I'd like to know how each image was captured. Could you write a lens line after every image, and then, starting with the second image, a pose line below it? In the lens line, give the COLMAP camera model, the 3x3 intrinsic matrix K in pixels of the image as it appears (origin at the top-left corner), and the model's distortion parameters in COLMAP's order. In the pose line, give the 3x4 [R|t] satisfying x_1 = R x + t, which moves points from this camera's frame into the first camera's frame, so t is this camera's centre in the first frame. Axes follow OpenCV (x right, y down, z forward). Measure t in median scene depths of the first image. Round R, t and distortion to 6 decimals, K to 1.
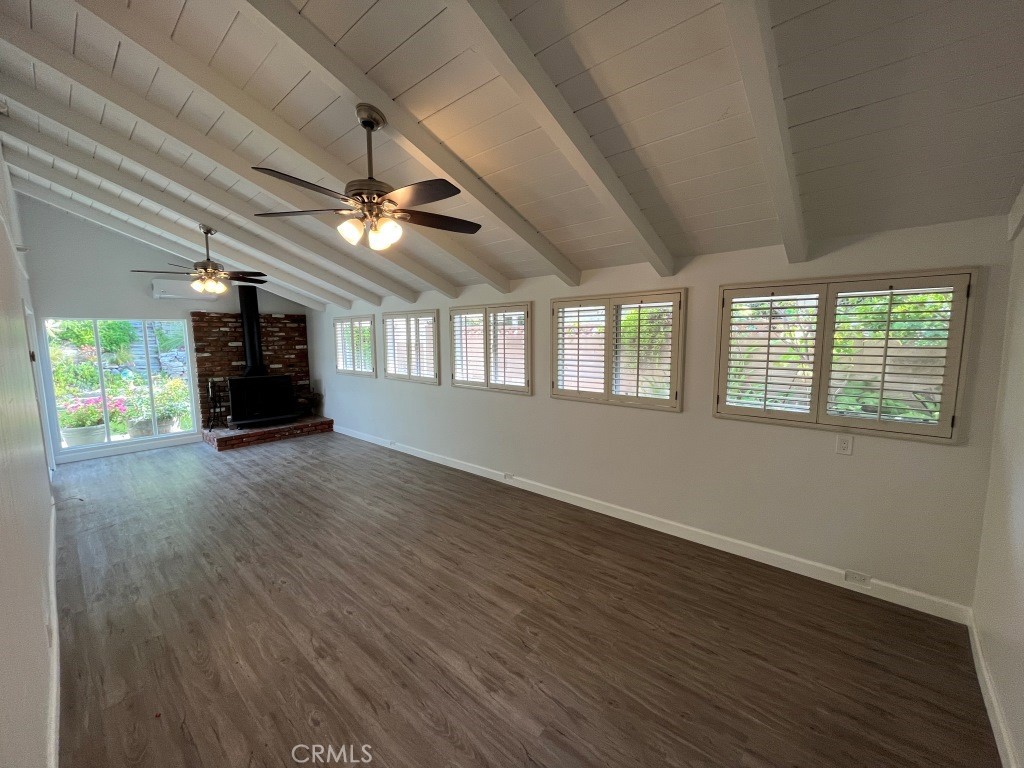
lens RADIAL K [[413.3, 0, 506.9], [0, 413.3, 380.9], [0, 0, 1]] dist [-0.002284, -0.000210]
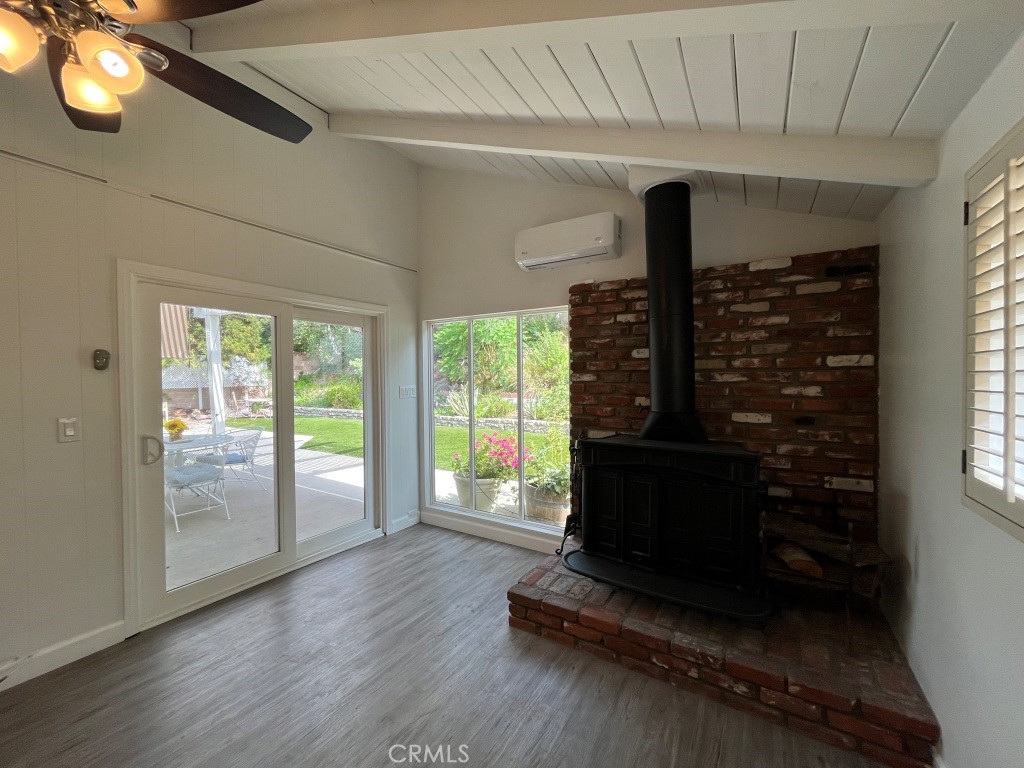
lens RADIAL K [[413.9, 0, 507.7], [0, 413.9, 380.0], [0, 0, 1]] dist [-0.001884, 0.000400]
pose [[0.177047, 0.014560, -0.984095, -0.305616], [-0.103209, 0.994652, -0.003852, -0.051144], [0.978776, 0.102250, 0.177603, 0.852695]]
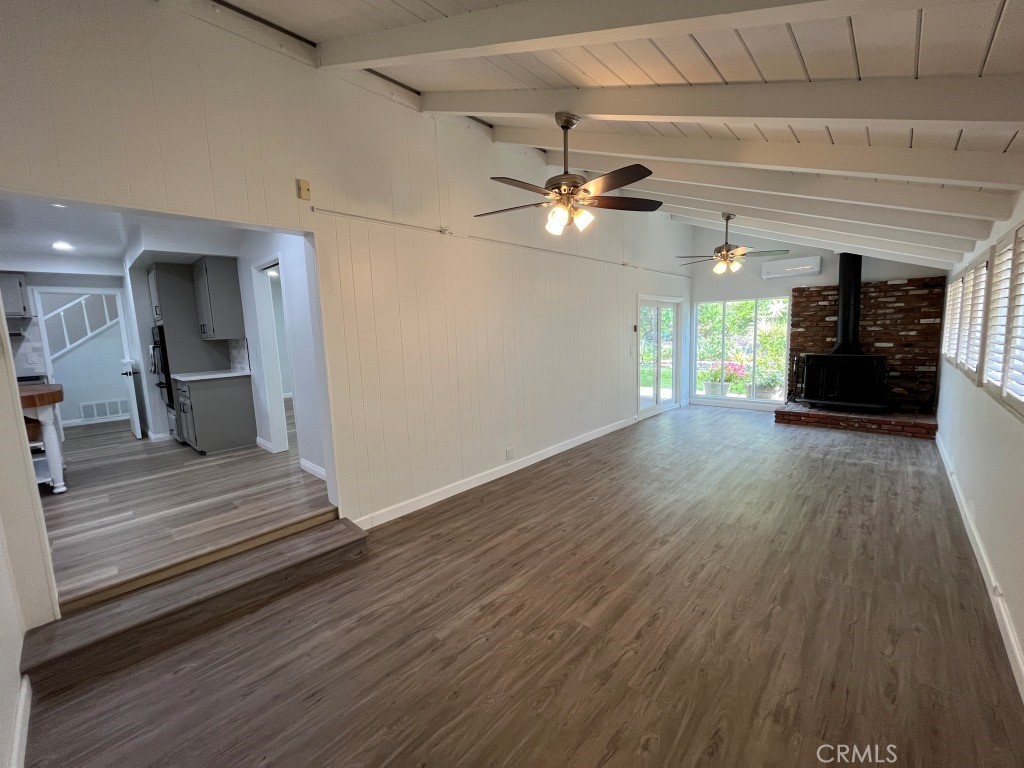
lens RADIAL K [[413.3, 0, 506.9], [0, 413.3, 380.9], [0, 0, 1]] dist [-0.002284, -0.000210]
pose [[-0.021715, 0.128800, -0.991433, 0.315226], [-0.076436, 0.988550, 0.130100, -0.016454], [0.996838, 0.078606, -0.011622, 0.309371]]
